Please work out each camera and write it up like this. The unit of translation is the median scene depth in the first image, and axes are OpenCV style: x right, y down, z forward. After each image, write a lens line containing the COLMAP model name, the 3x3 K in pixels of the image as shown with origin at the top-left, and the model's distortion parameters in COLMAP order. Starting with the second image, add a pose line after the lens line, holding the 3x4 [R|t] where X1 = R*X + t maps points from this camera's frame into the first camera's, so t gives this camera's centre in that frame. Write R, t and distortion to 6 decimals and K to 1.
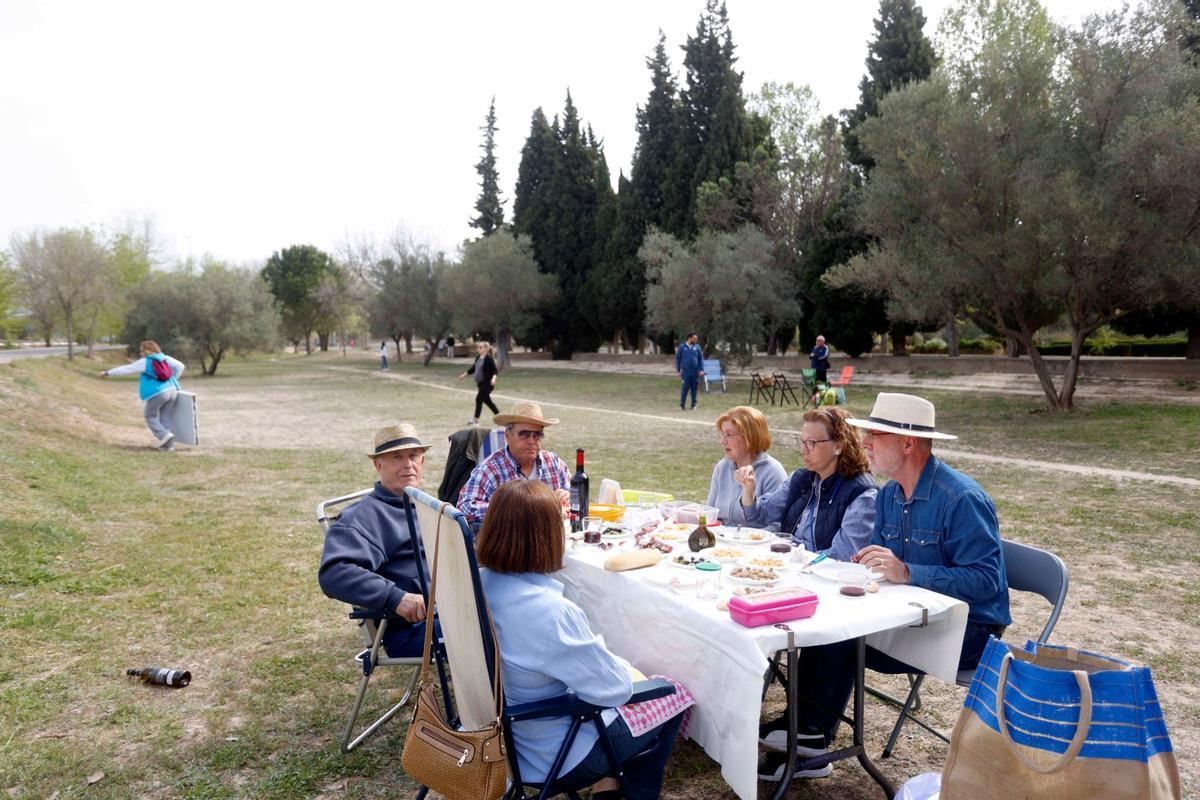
lens RADIAL K [[887.0, 0, 602.4], [0, 887.0, 404.9], [0, 0, 1]] dist [0.002947, -0.002306]
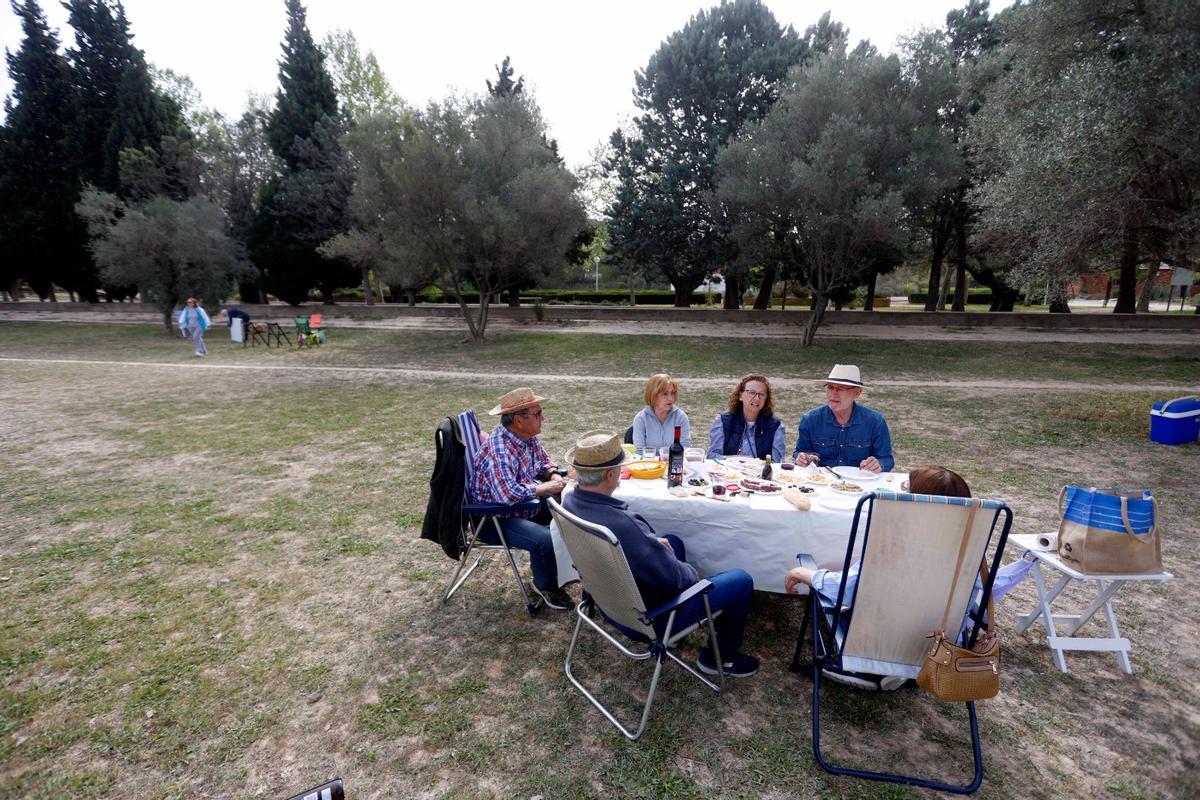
lens RADIAL K [[568.8, 0, 594.6], [0, 568.8, 402.2], [0, 0, 1]] dist [0.000273, 0.002170]
pose [[0.641526, -0.139146, 0.754376, -0.097032], [0.042625, 0.988358, 0.146056, -0.014880], [-0.765916, -0.061543, 0.639988, 0.074413]]
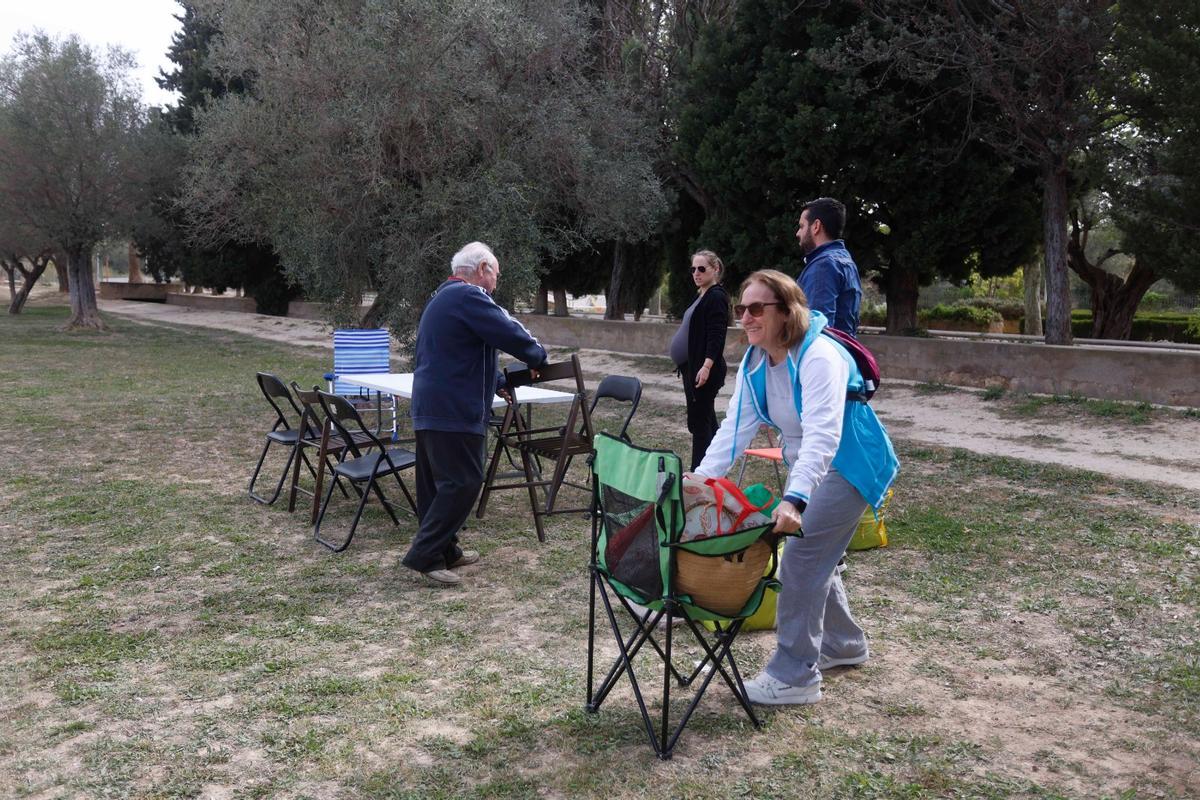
lens RADIAL K [[887.0, 0, 602.4], [0, 887.0, 404.9], [0, 0, 1]] dist [0.002947, -0.002306]
pose [[0.991953, 0.026846, 0.123729, 0.139069], [-0.032979, 0.998313, 0.047792, -0.035601], [-0.122237, -0.051488, 0.991165, 0.572992]]
